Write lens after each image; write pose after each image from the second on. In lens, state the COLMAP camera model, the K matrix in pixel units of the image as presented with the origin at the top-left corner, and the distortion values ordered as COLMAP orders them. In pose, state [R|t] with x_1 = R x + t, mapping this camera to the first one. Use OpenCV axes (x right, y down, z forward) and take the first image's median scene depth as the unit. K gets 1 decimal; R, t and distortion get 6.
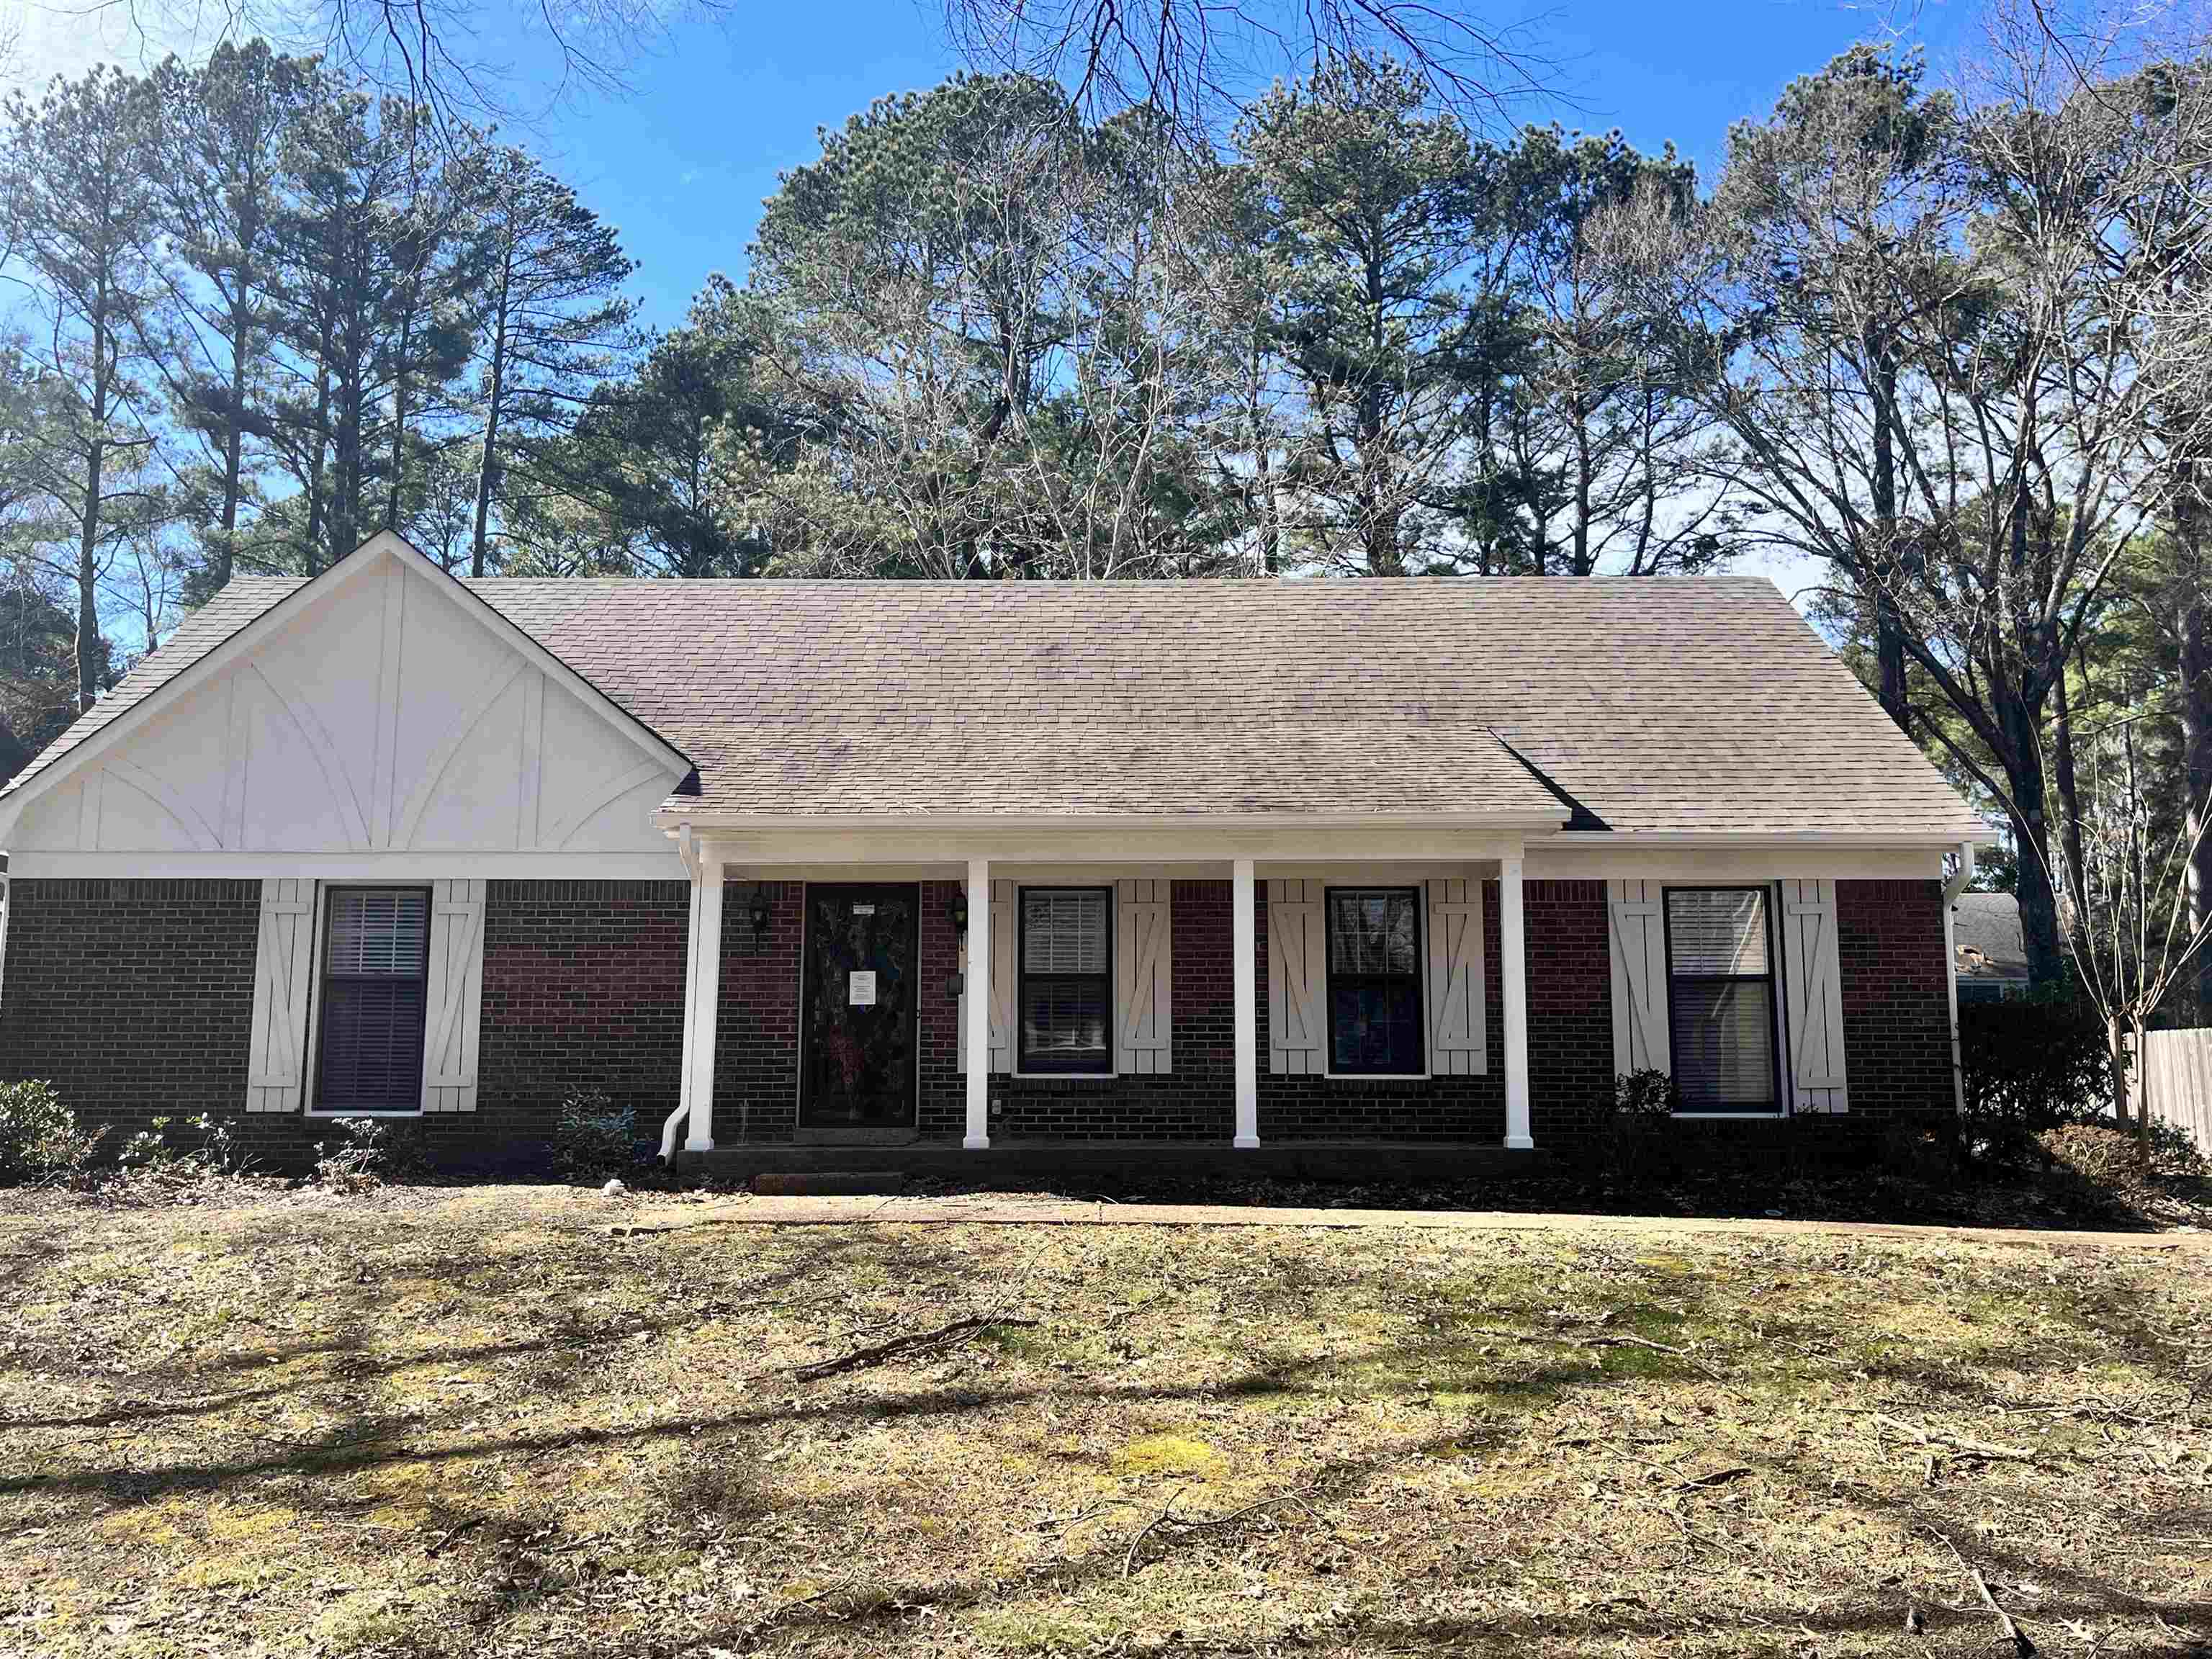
lens RADIAL K [[1851.0, 0, 1106.0], [0, 1851.0, 829.5], [0, 0, 1]] dist [-0.101851, 0.266768]
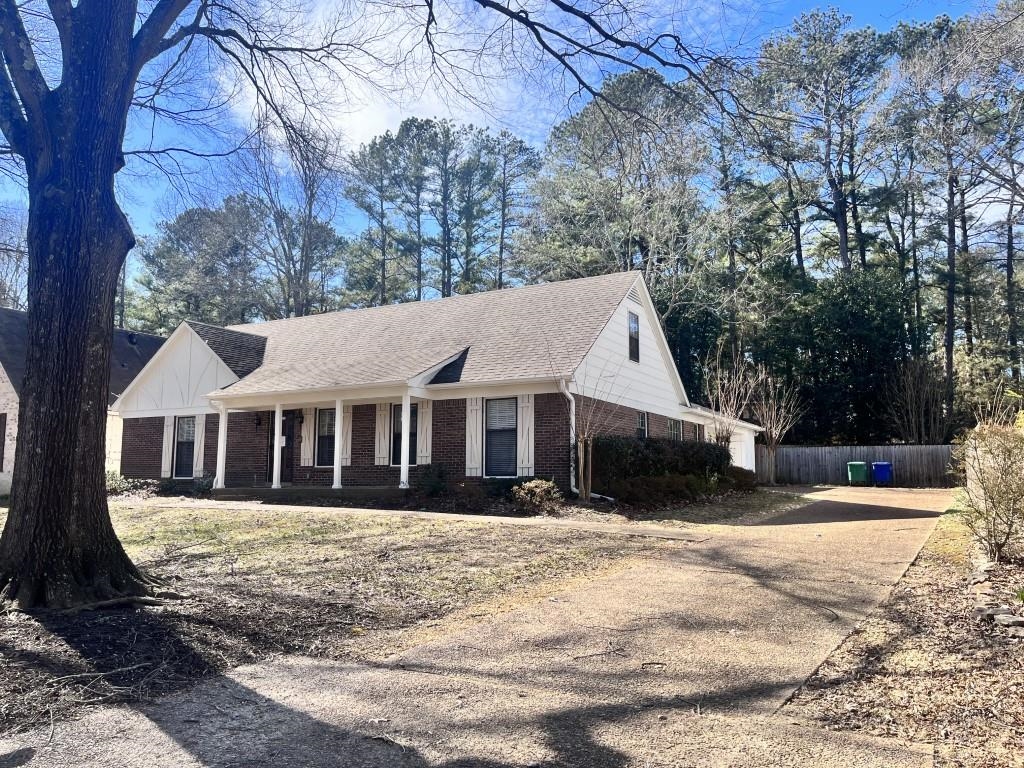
lens RADIAL K [[770.1, 0, 492.9], [0, 770.1, 397.2], [0, 0, 1]] dist [0.000857, -0.001120]
pose [[0.862822, -0.051575, -0.502869, 0.902757], [0.067783, 0.997602, 0.013987, 0.012560], [0.500942, -0.046154, 0.864249, -0.011465]]
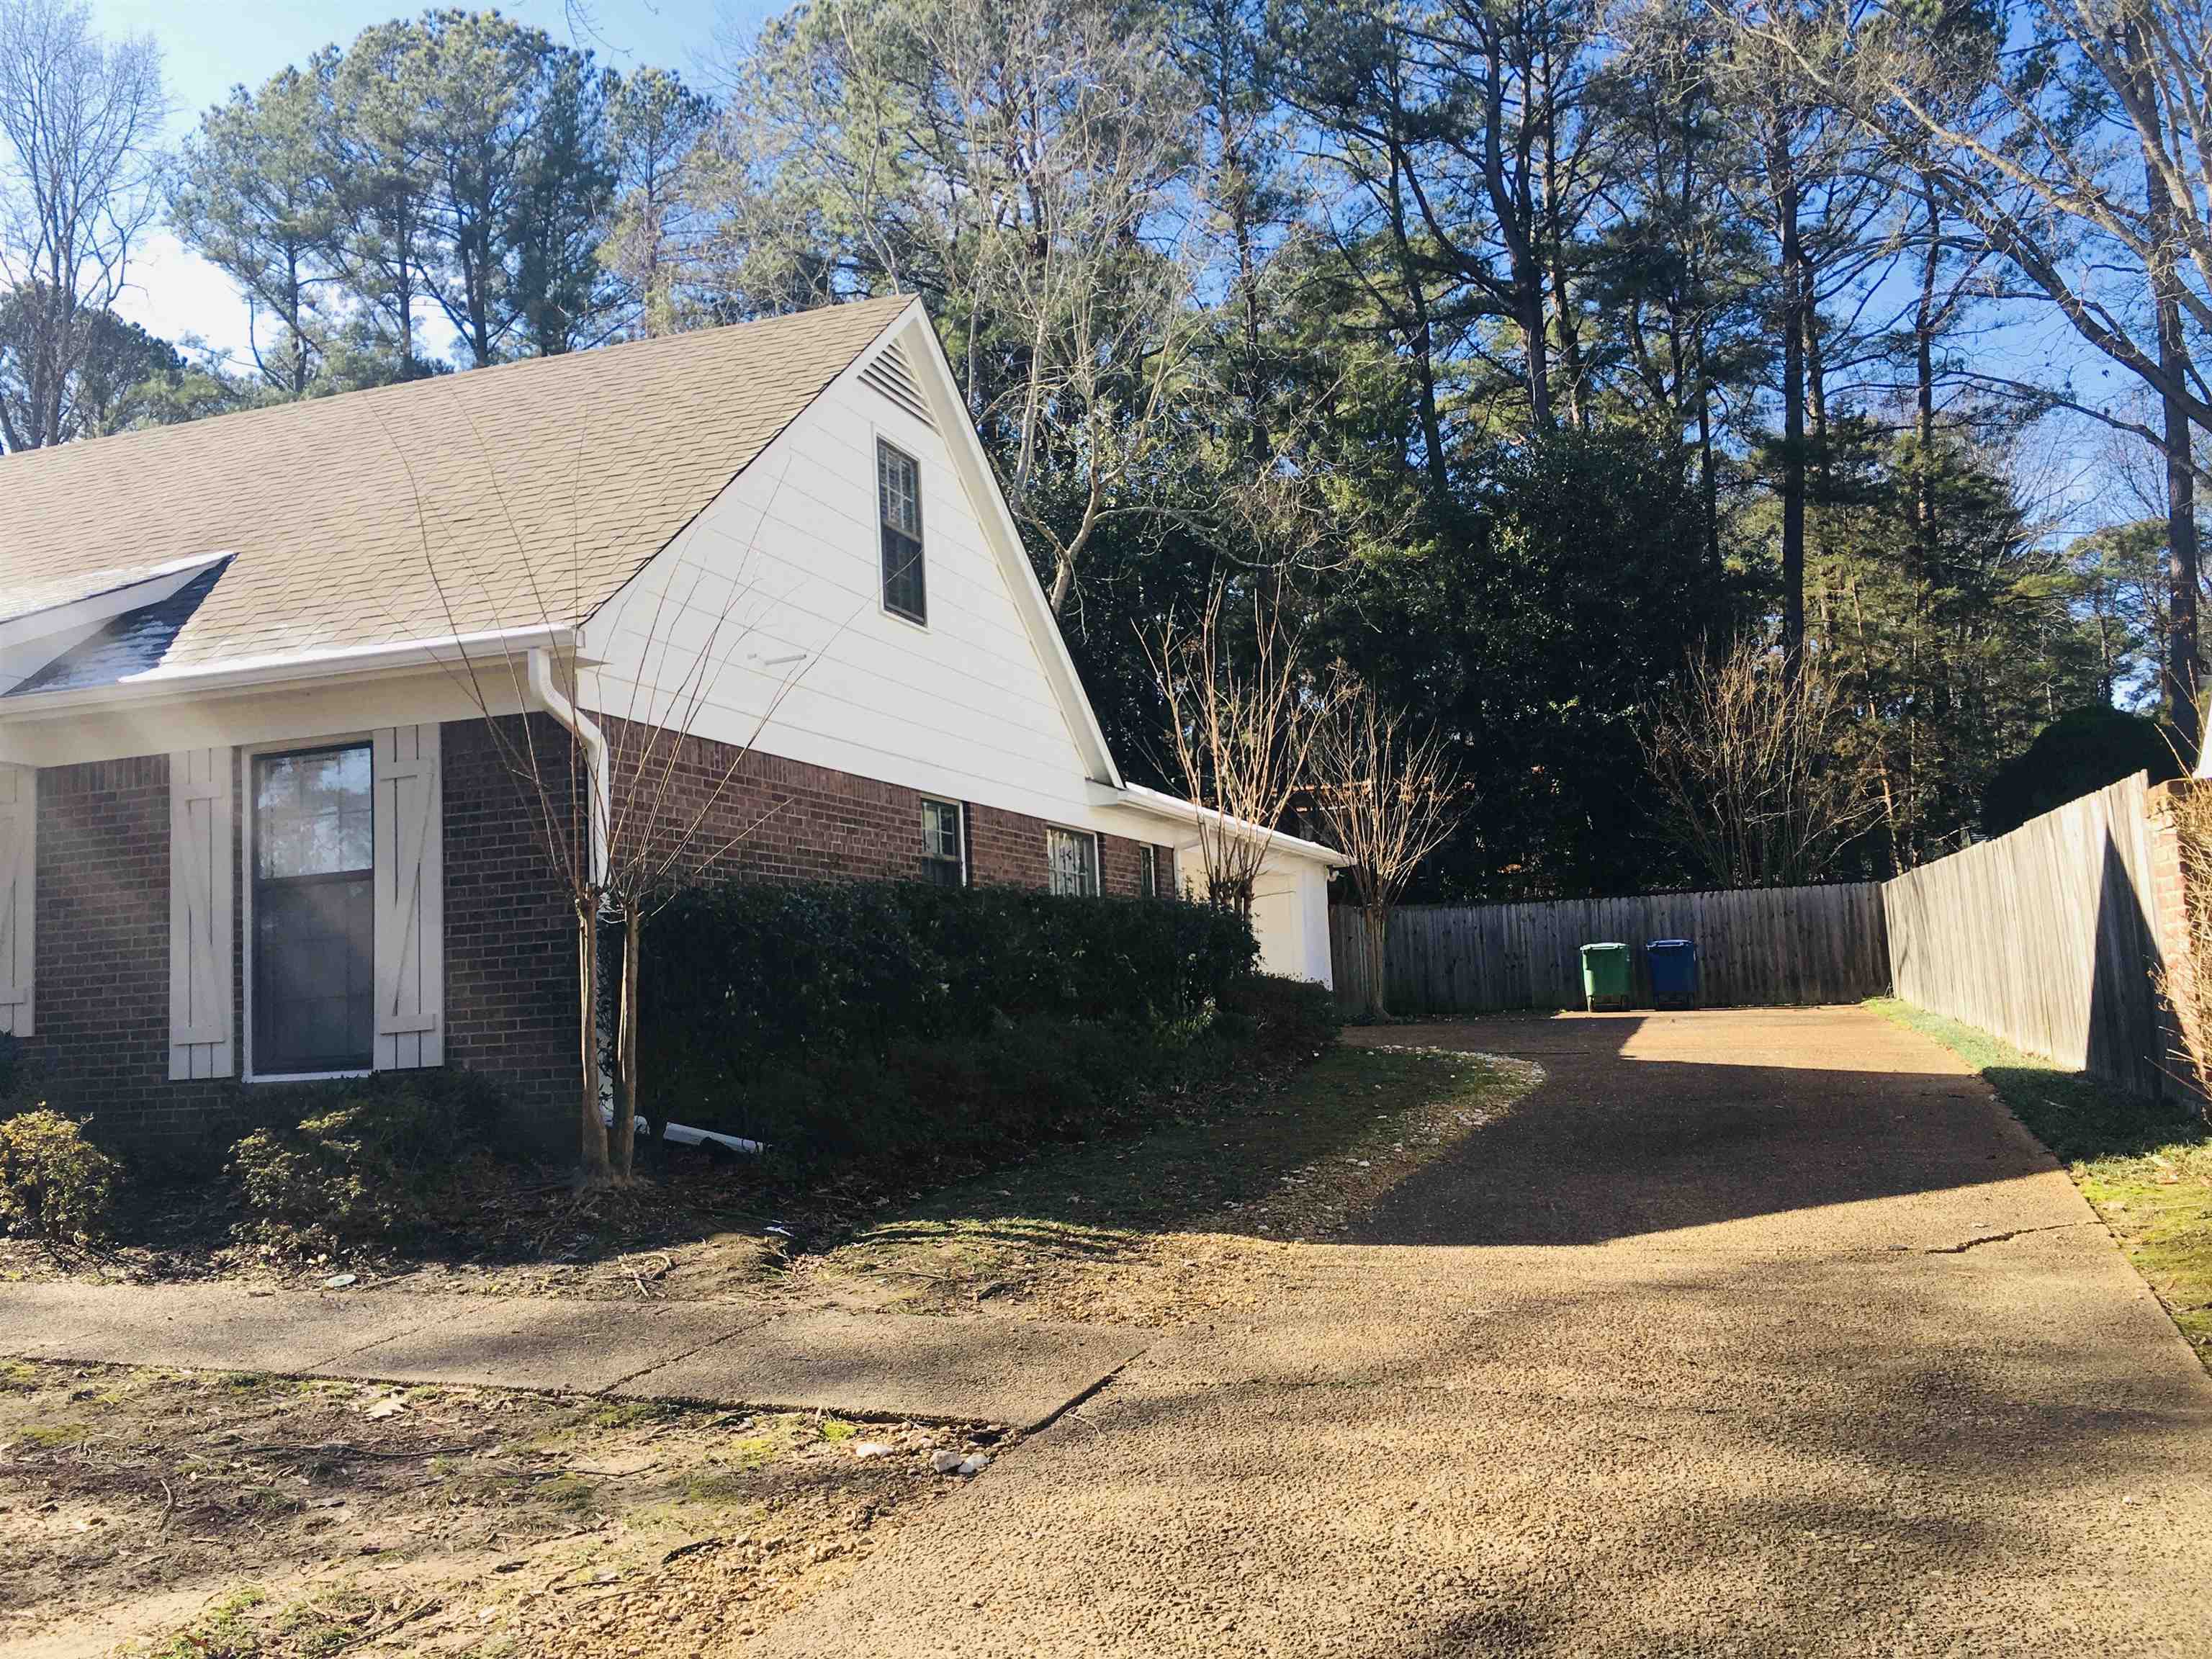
lens RADIAL K [[1866.9, 0, 1110.5], [0, 1866.9, 815.6], [0, 0, 1]] dist [0.079204, -0.110108]
pose [[0.946710, -0.078981, -0.312254, 0.816505], [0.093468, 0.995118, 0.031679, 0.061110], [0.308227, -0.059176, 0.949470, 0.431761]]
